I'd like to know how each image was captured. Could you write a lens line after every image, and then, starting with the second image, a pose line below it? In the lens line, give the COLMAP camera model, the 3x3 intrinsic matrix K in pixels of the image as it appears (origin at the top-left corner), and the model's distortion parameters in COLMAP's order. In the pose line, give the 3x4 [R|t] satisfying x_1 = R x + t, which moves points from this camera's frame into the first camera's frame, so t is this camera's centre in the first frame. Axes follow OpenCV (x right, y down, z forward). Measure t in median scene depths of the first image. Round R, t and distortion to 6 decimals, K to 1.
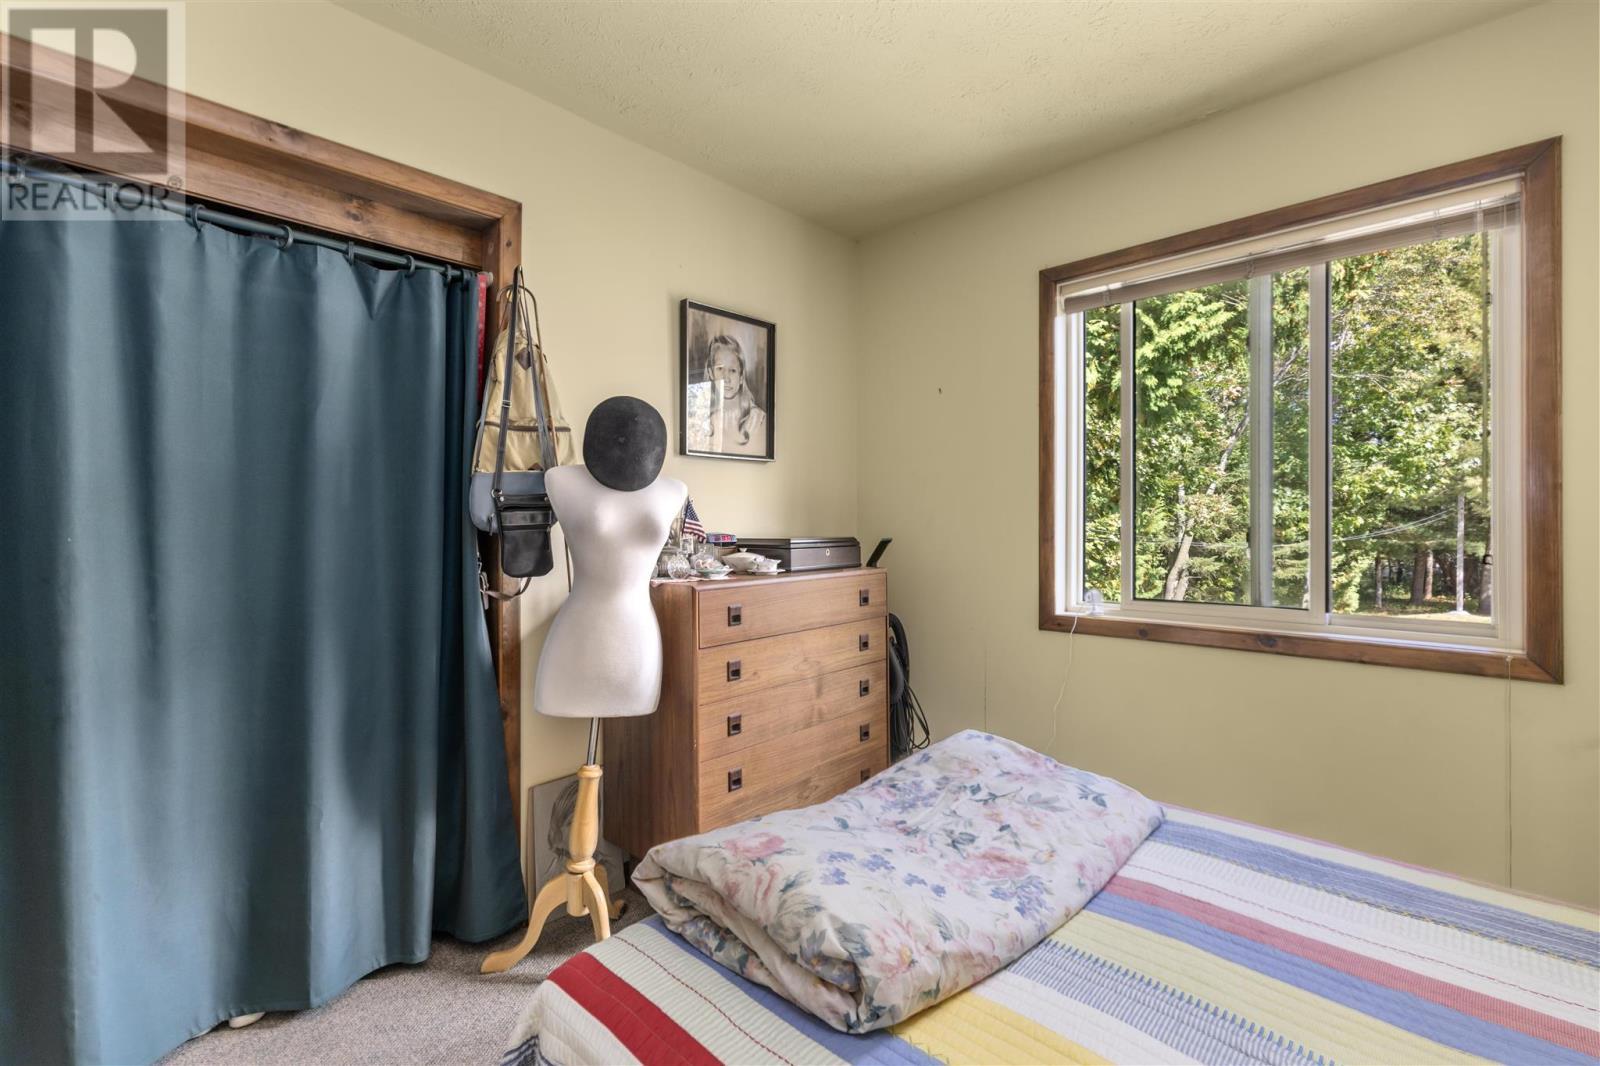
lens RADIAL K [[712.7, 0, 799.5], [0, 712.7, 524.1], [0, 0, 1]] dist [0.001411, -0.000470]
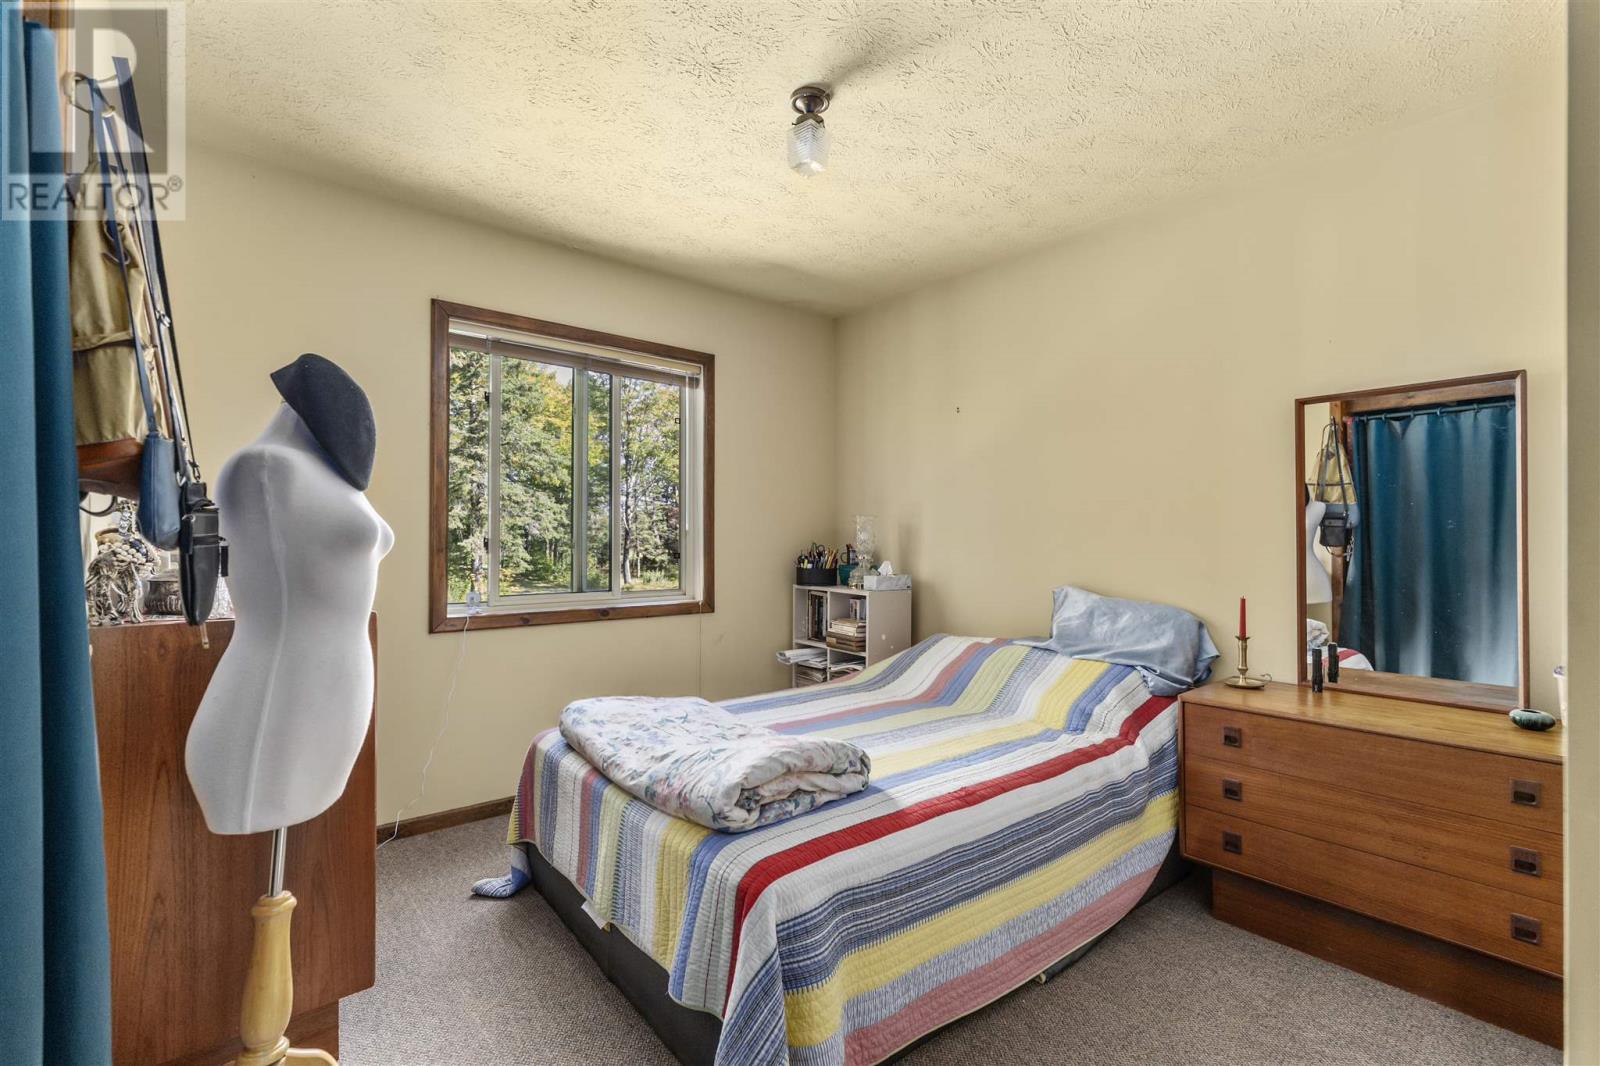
lens RADIAL K [[713.9, 0, 803.4], [0, 713.9, 537.4], [0, 0, 1]] dist [0.004150, -0.000143]
pose [[0.110467, 0.005043, 0.993867, -1.019021], [-0.004894, 0.999978, -0.004530, 0.009249], [-0.993868, -0.004364, 0.110489, 0.499411]]
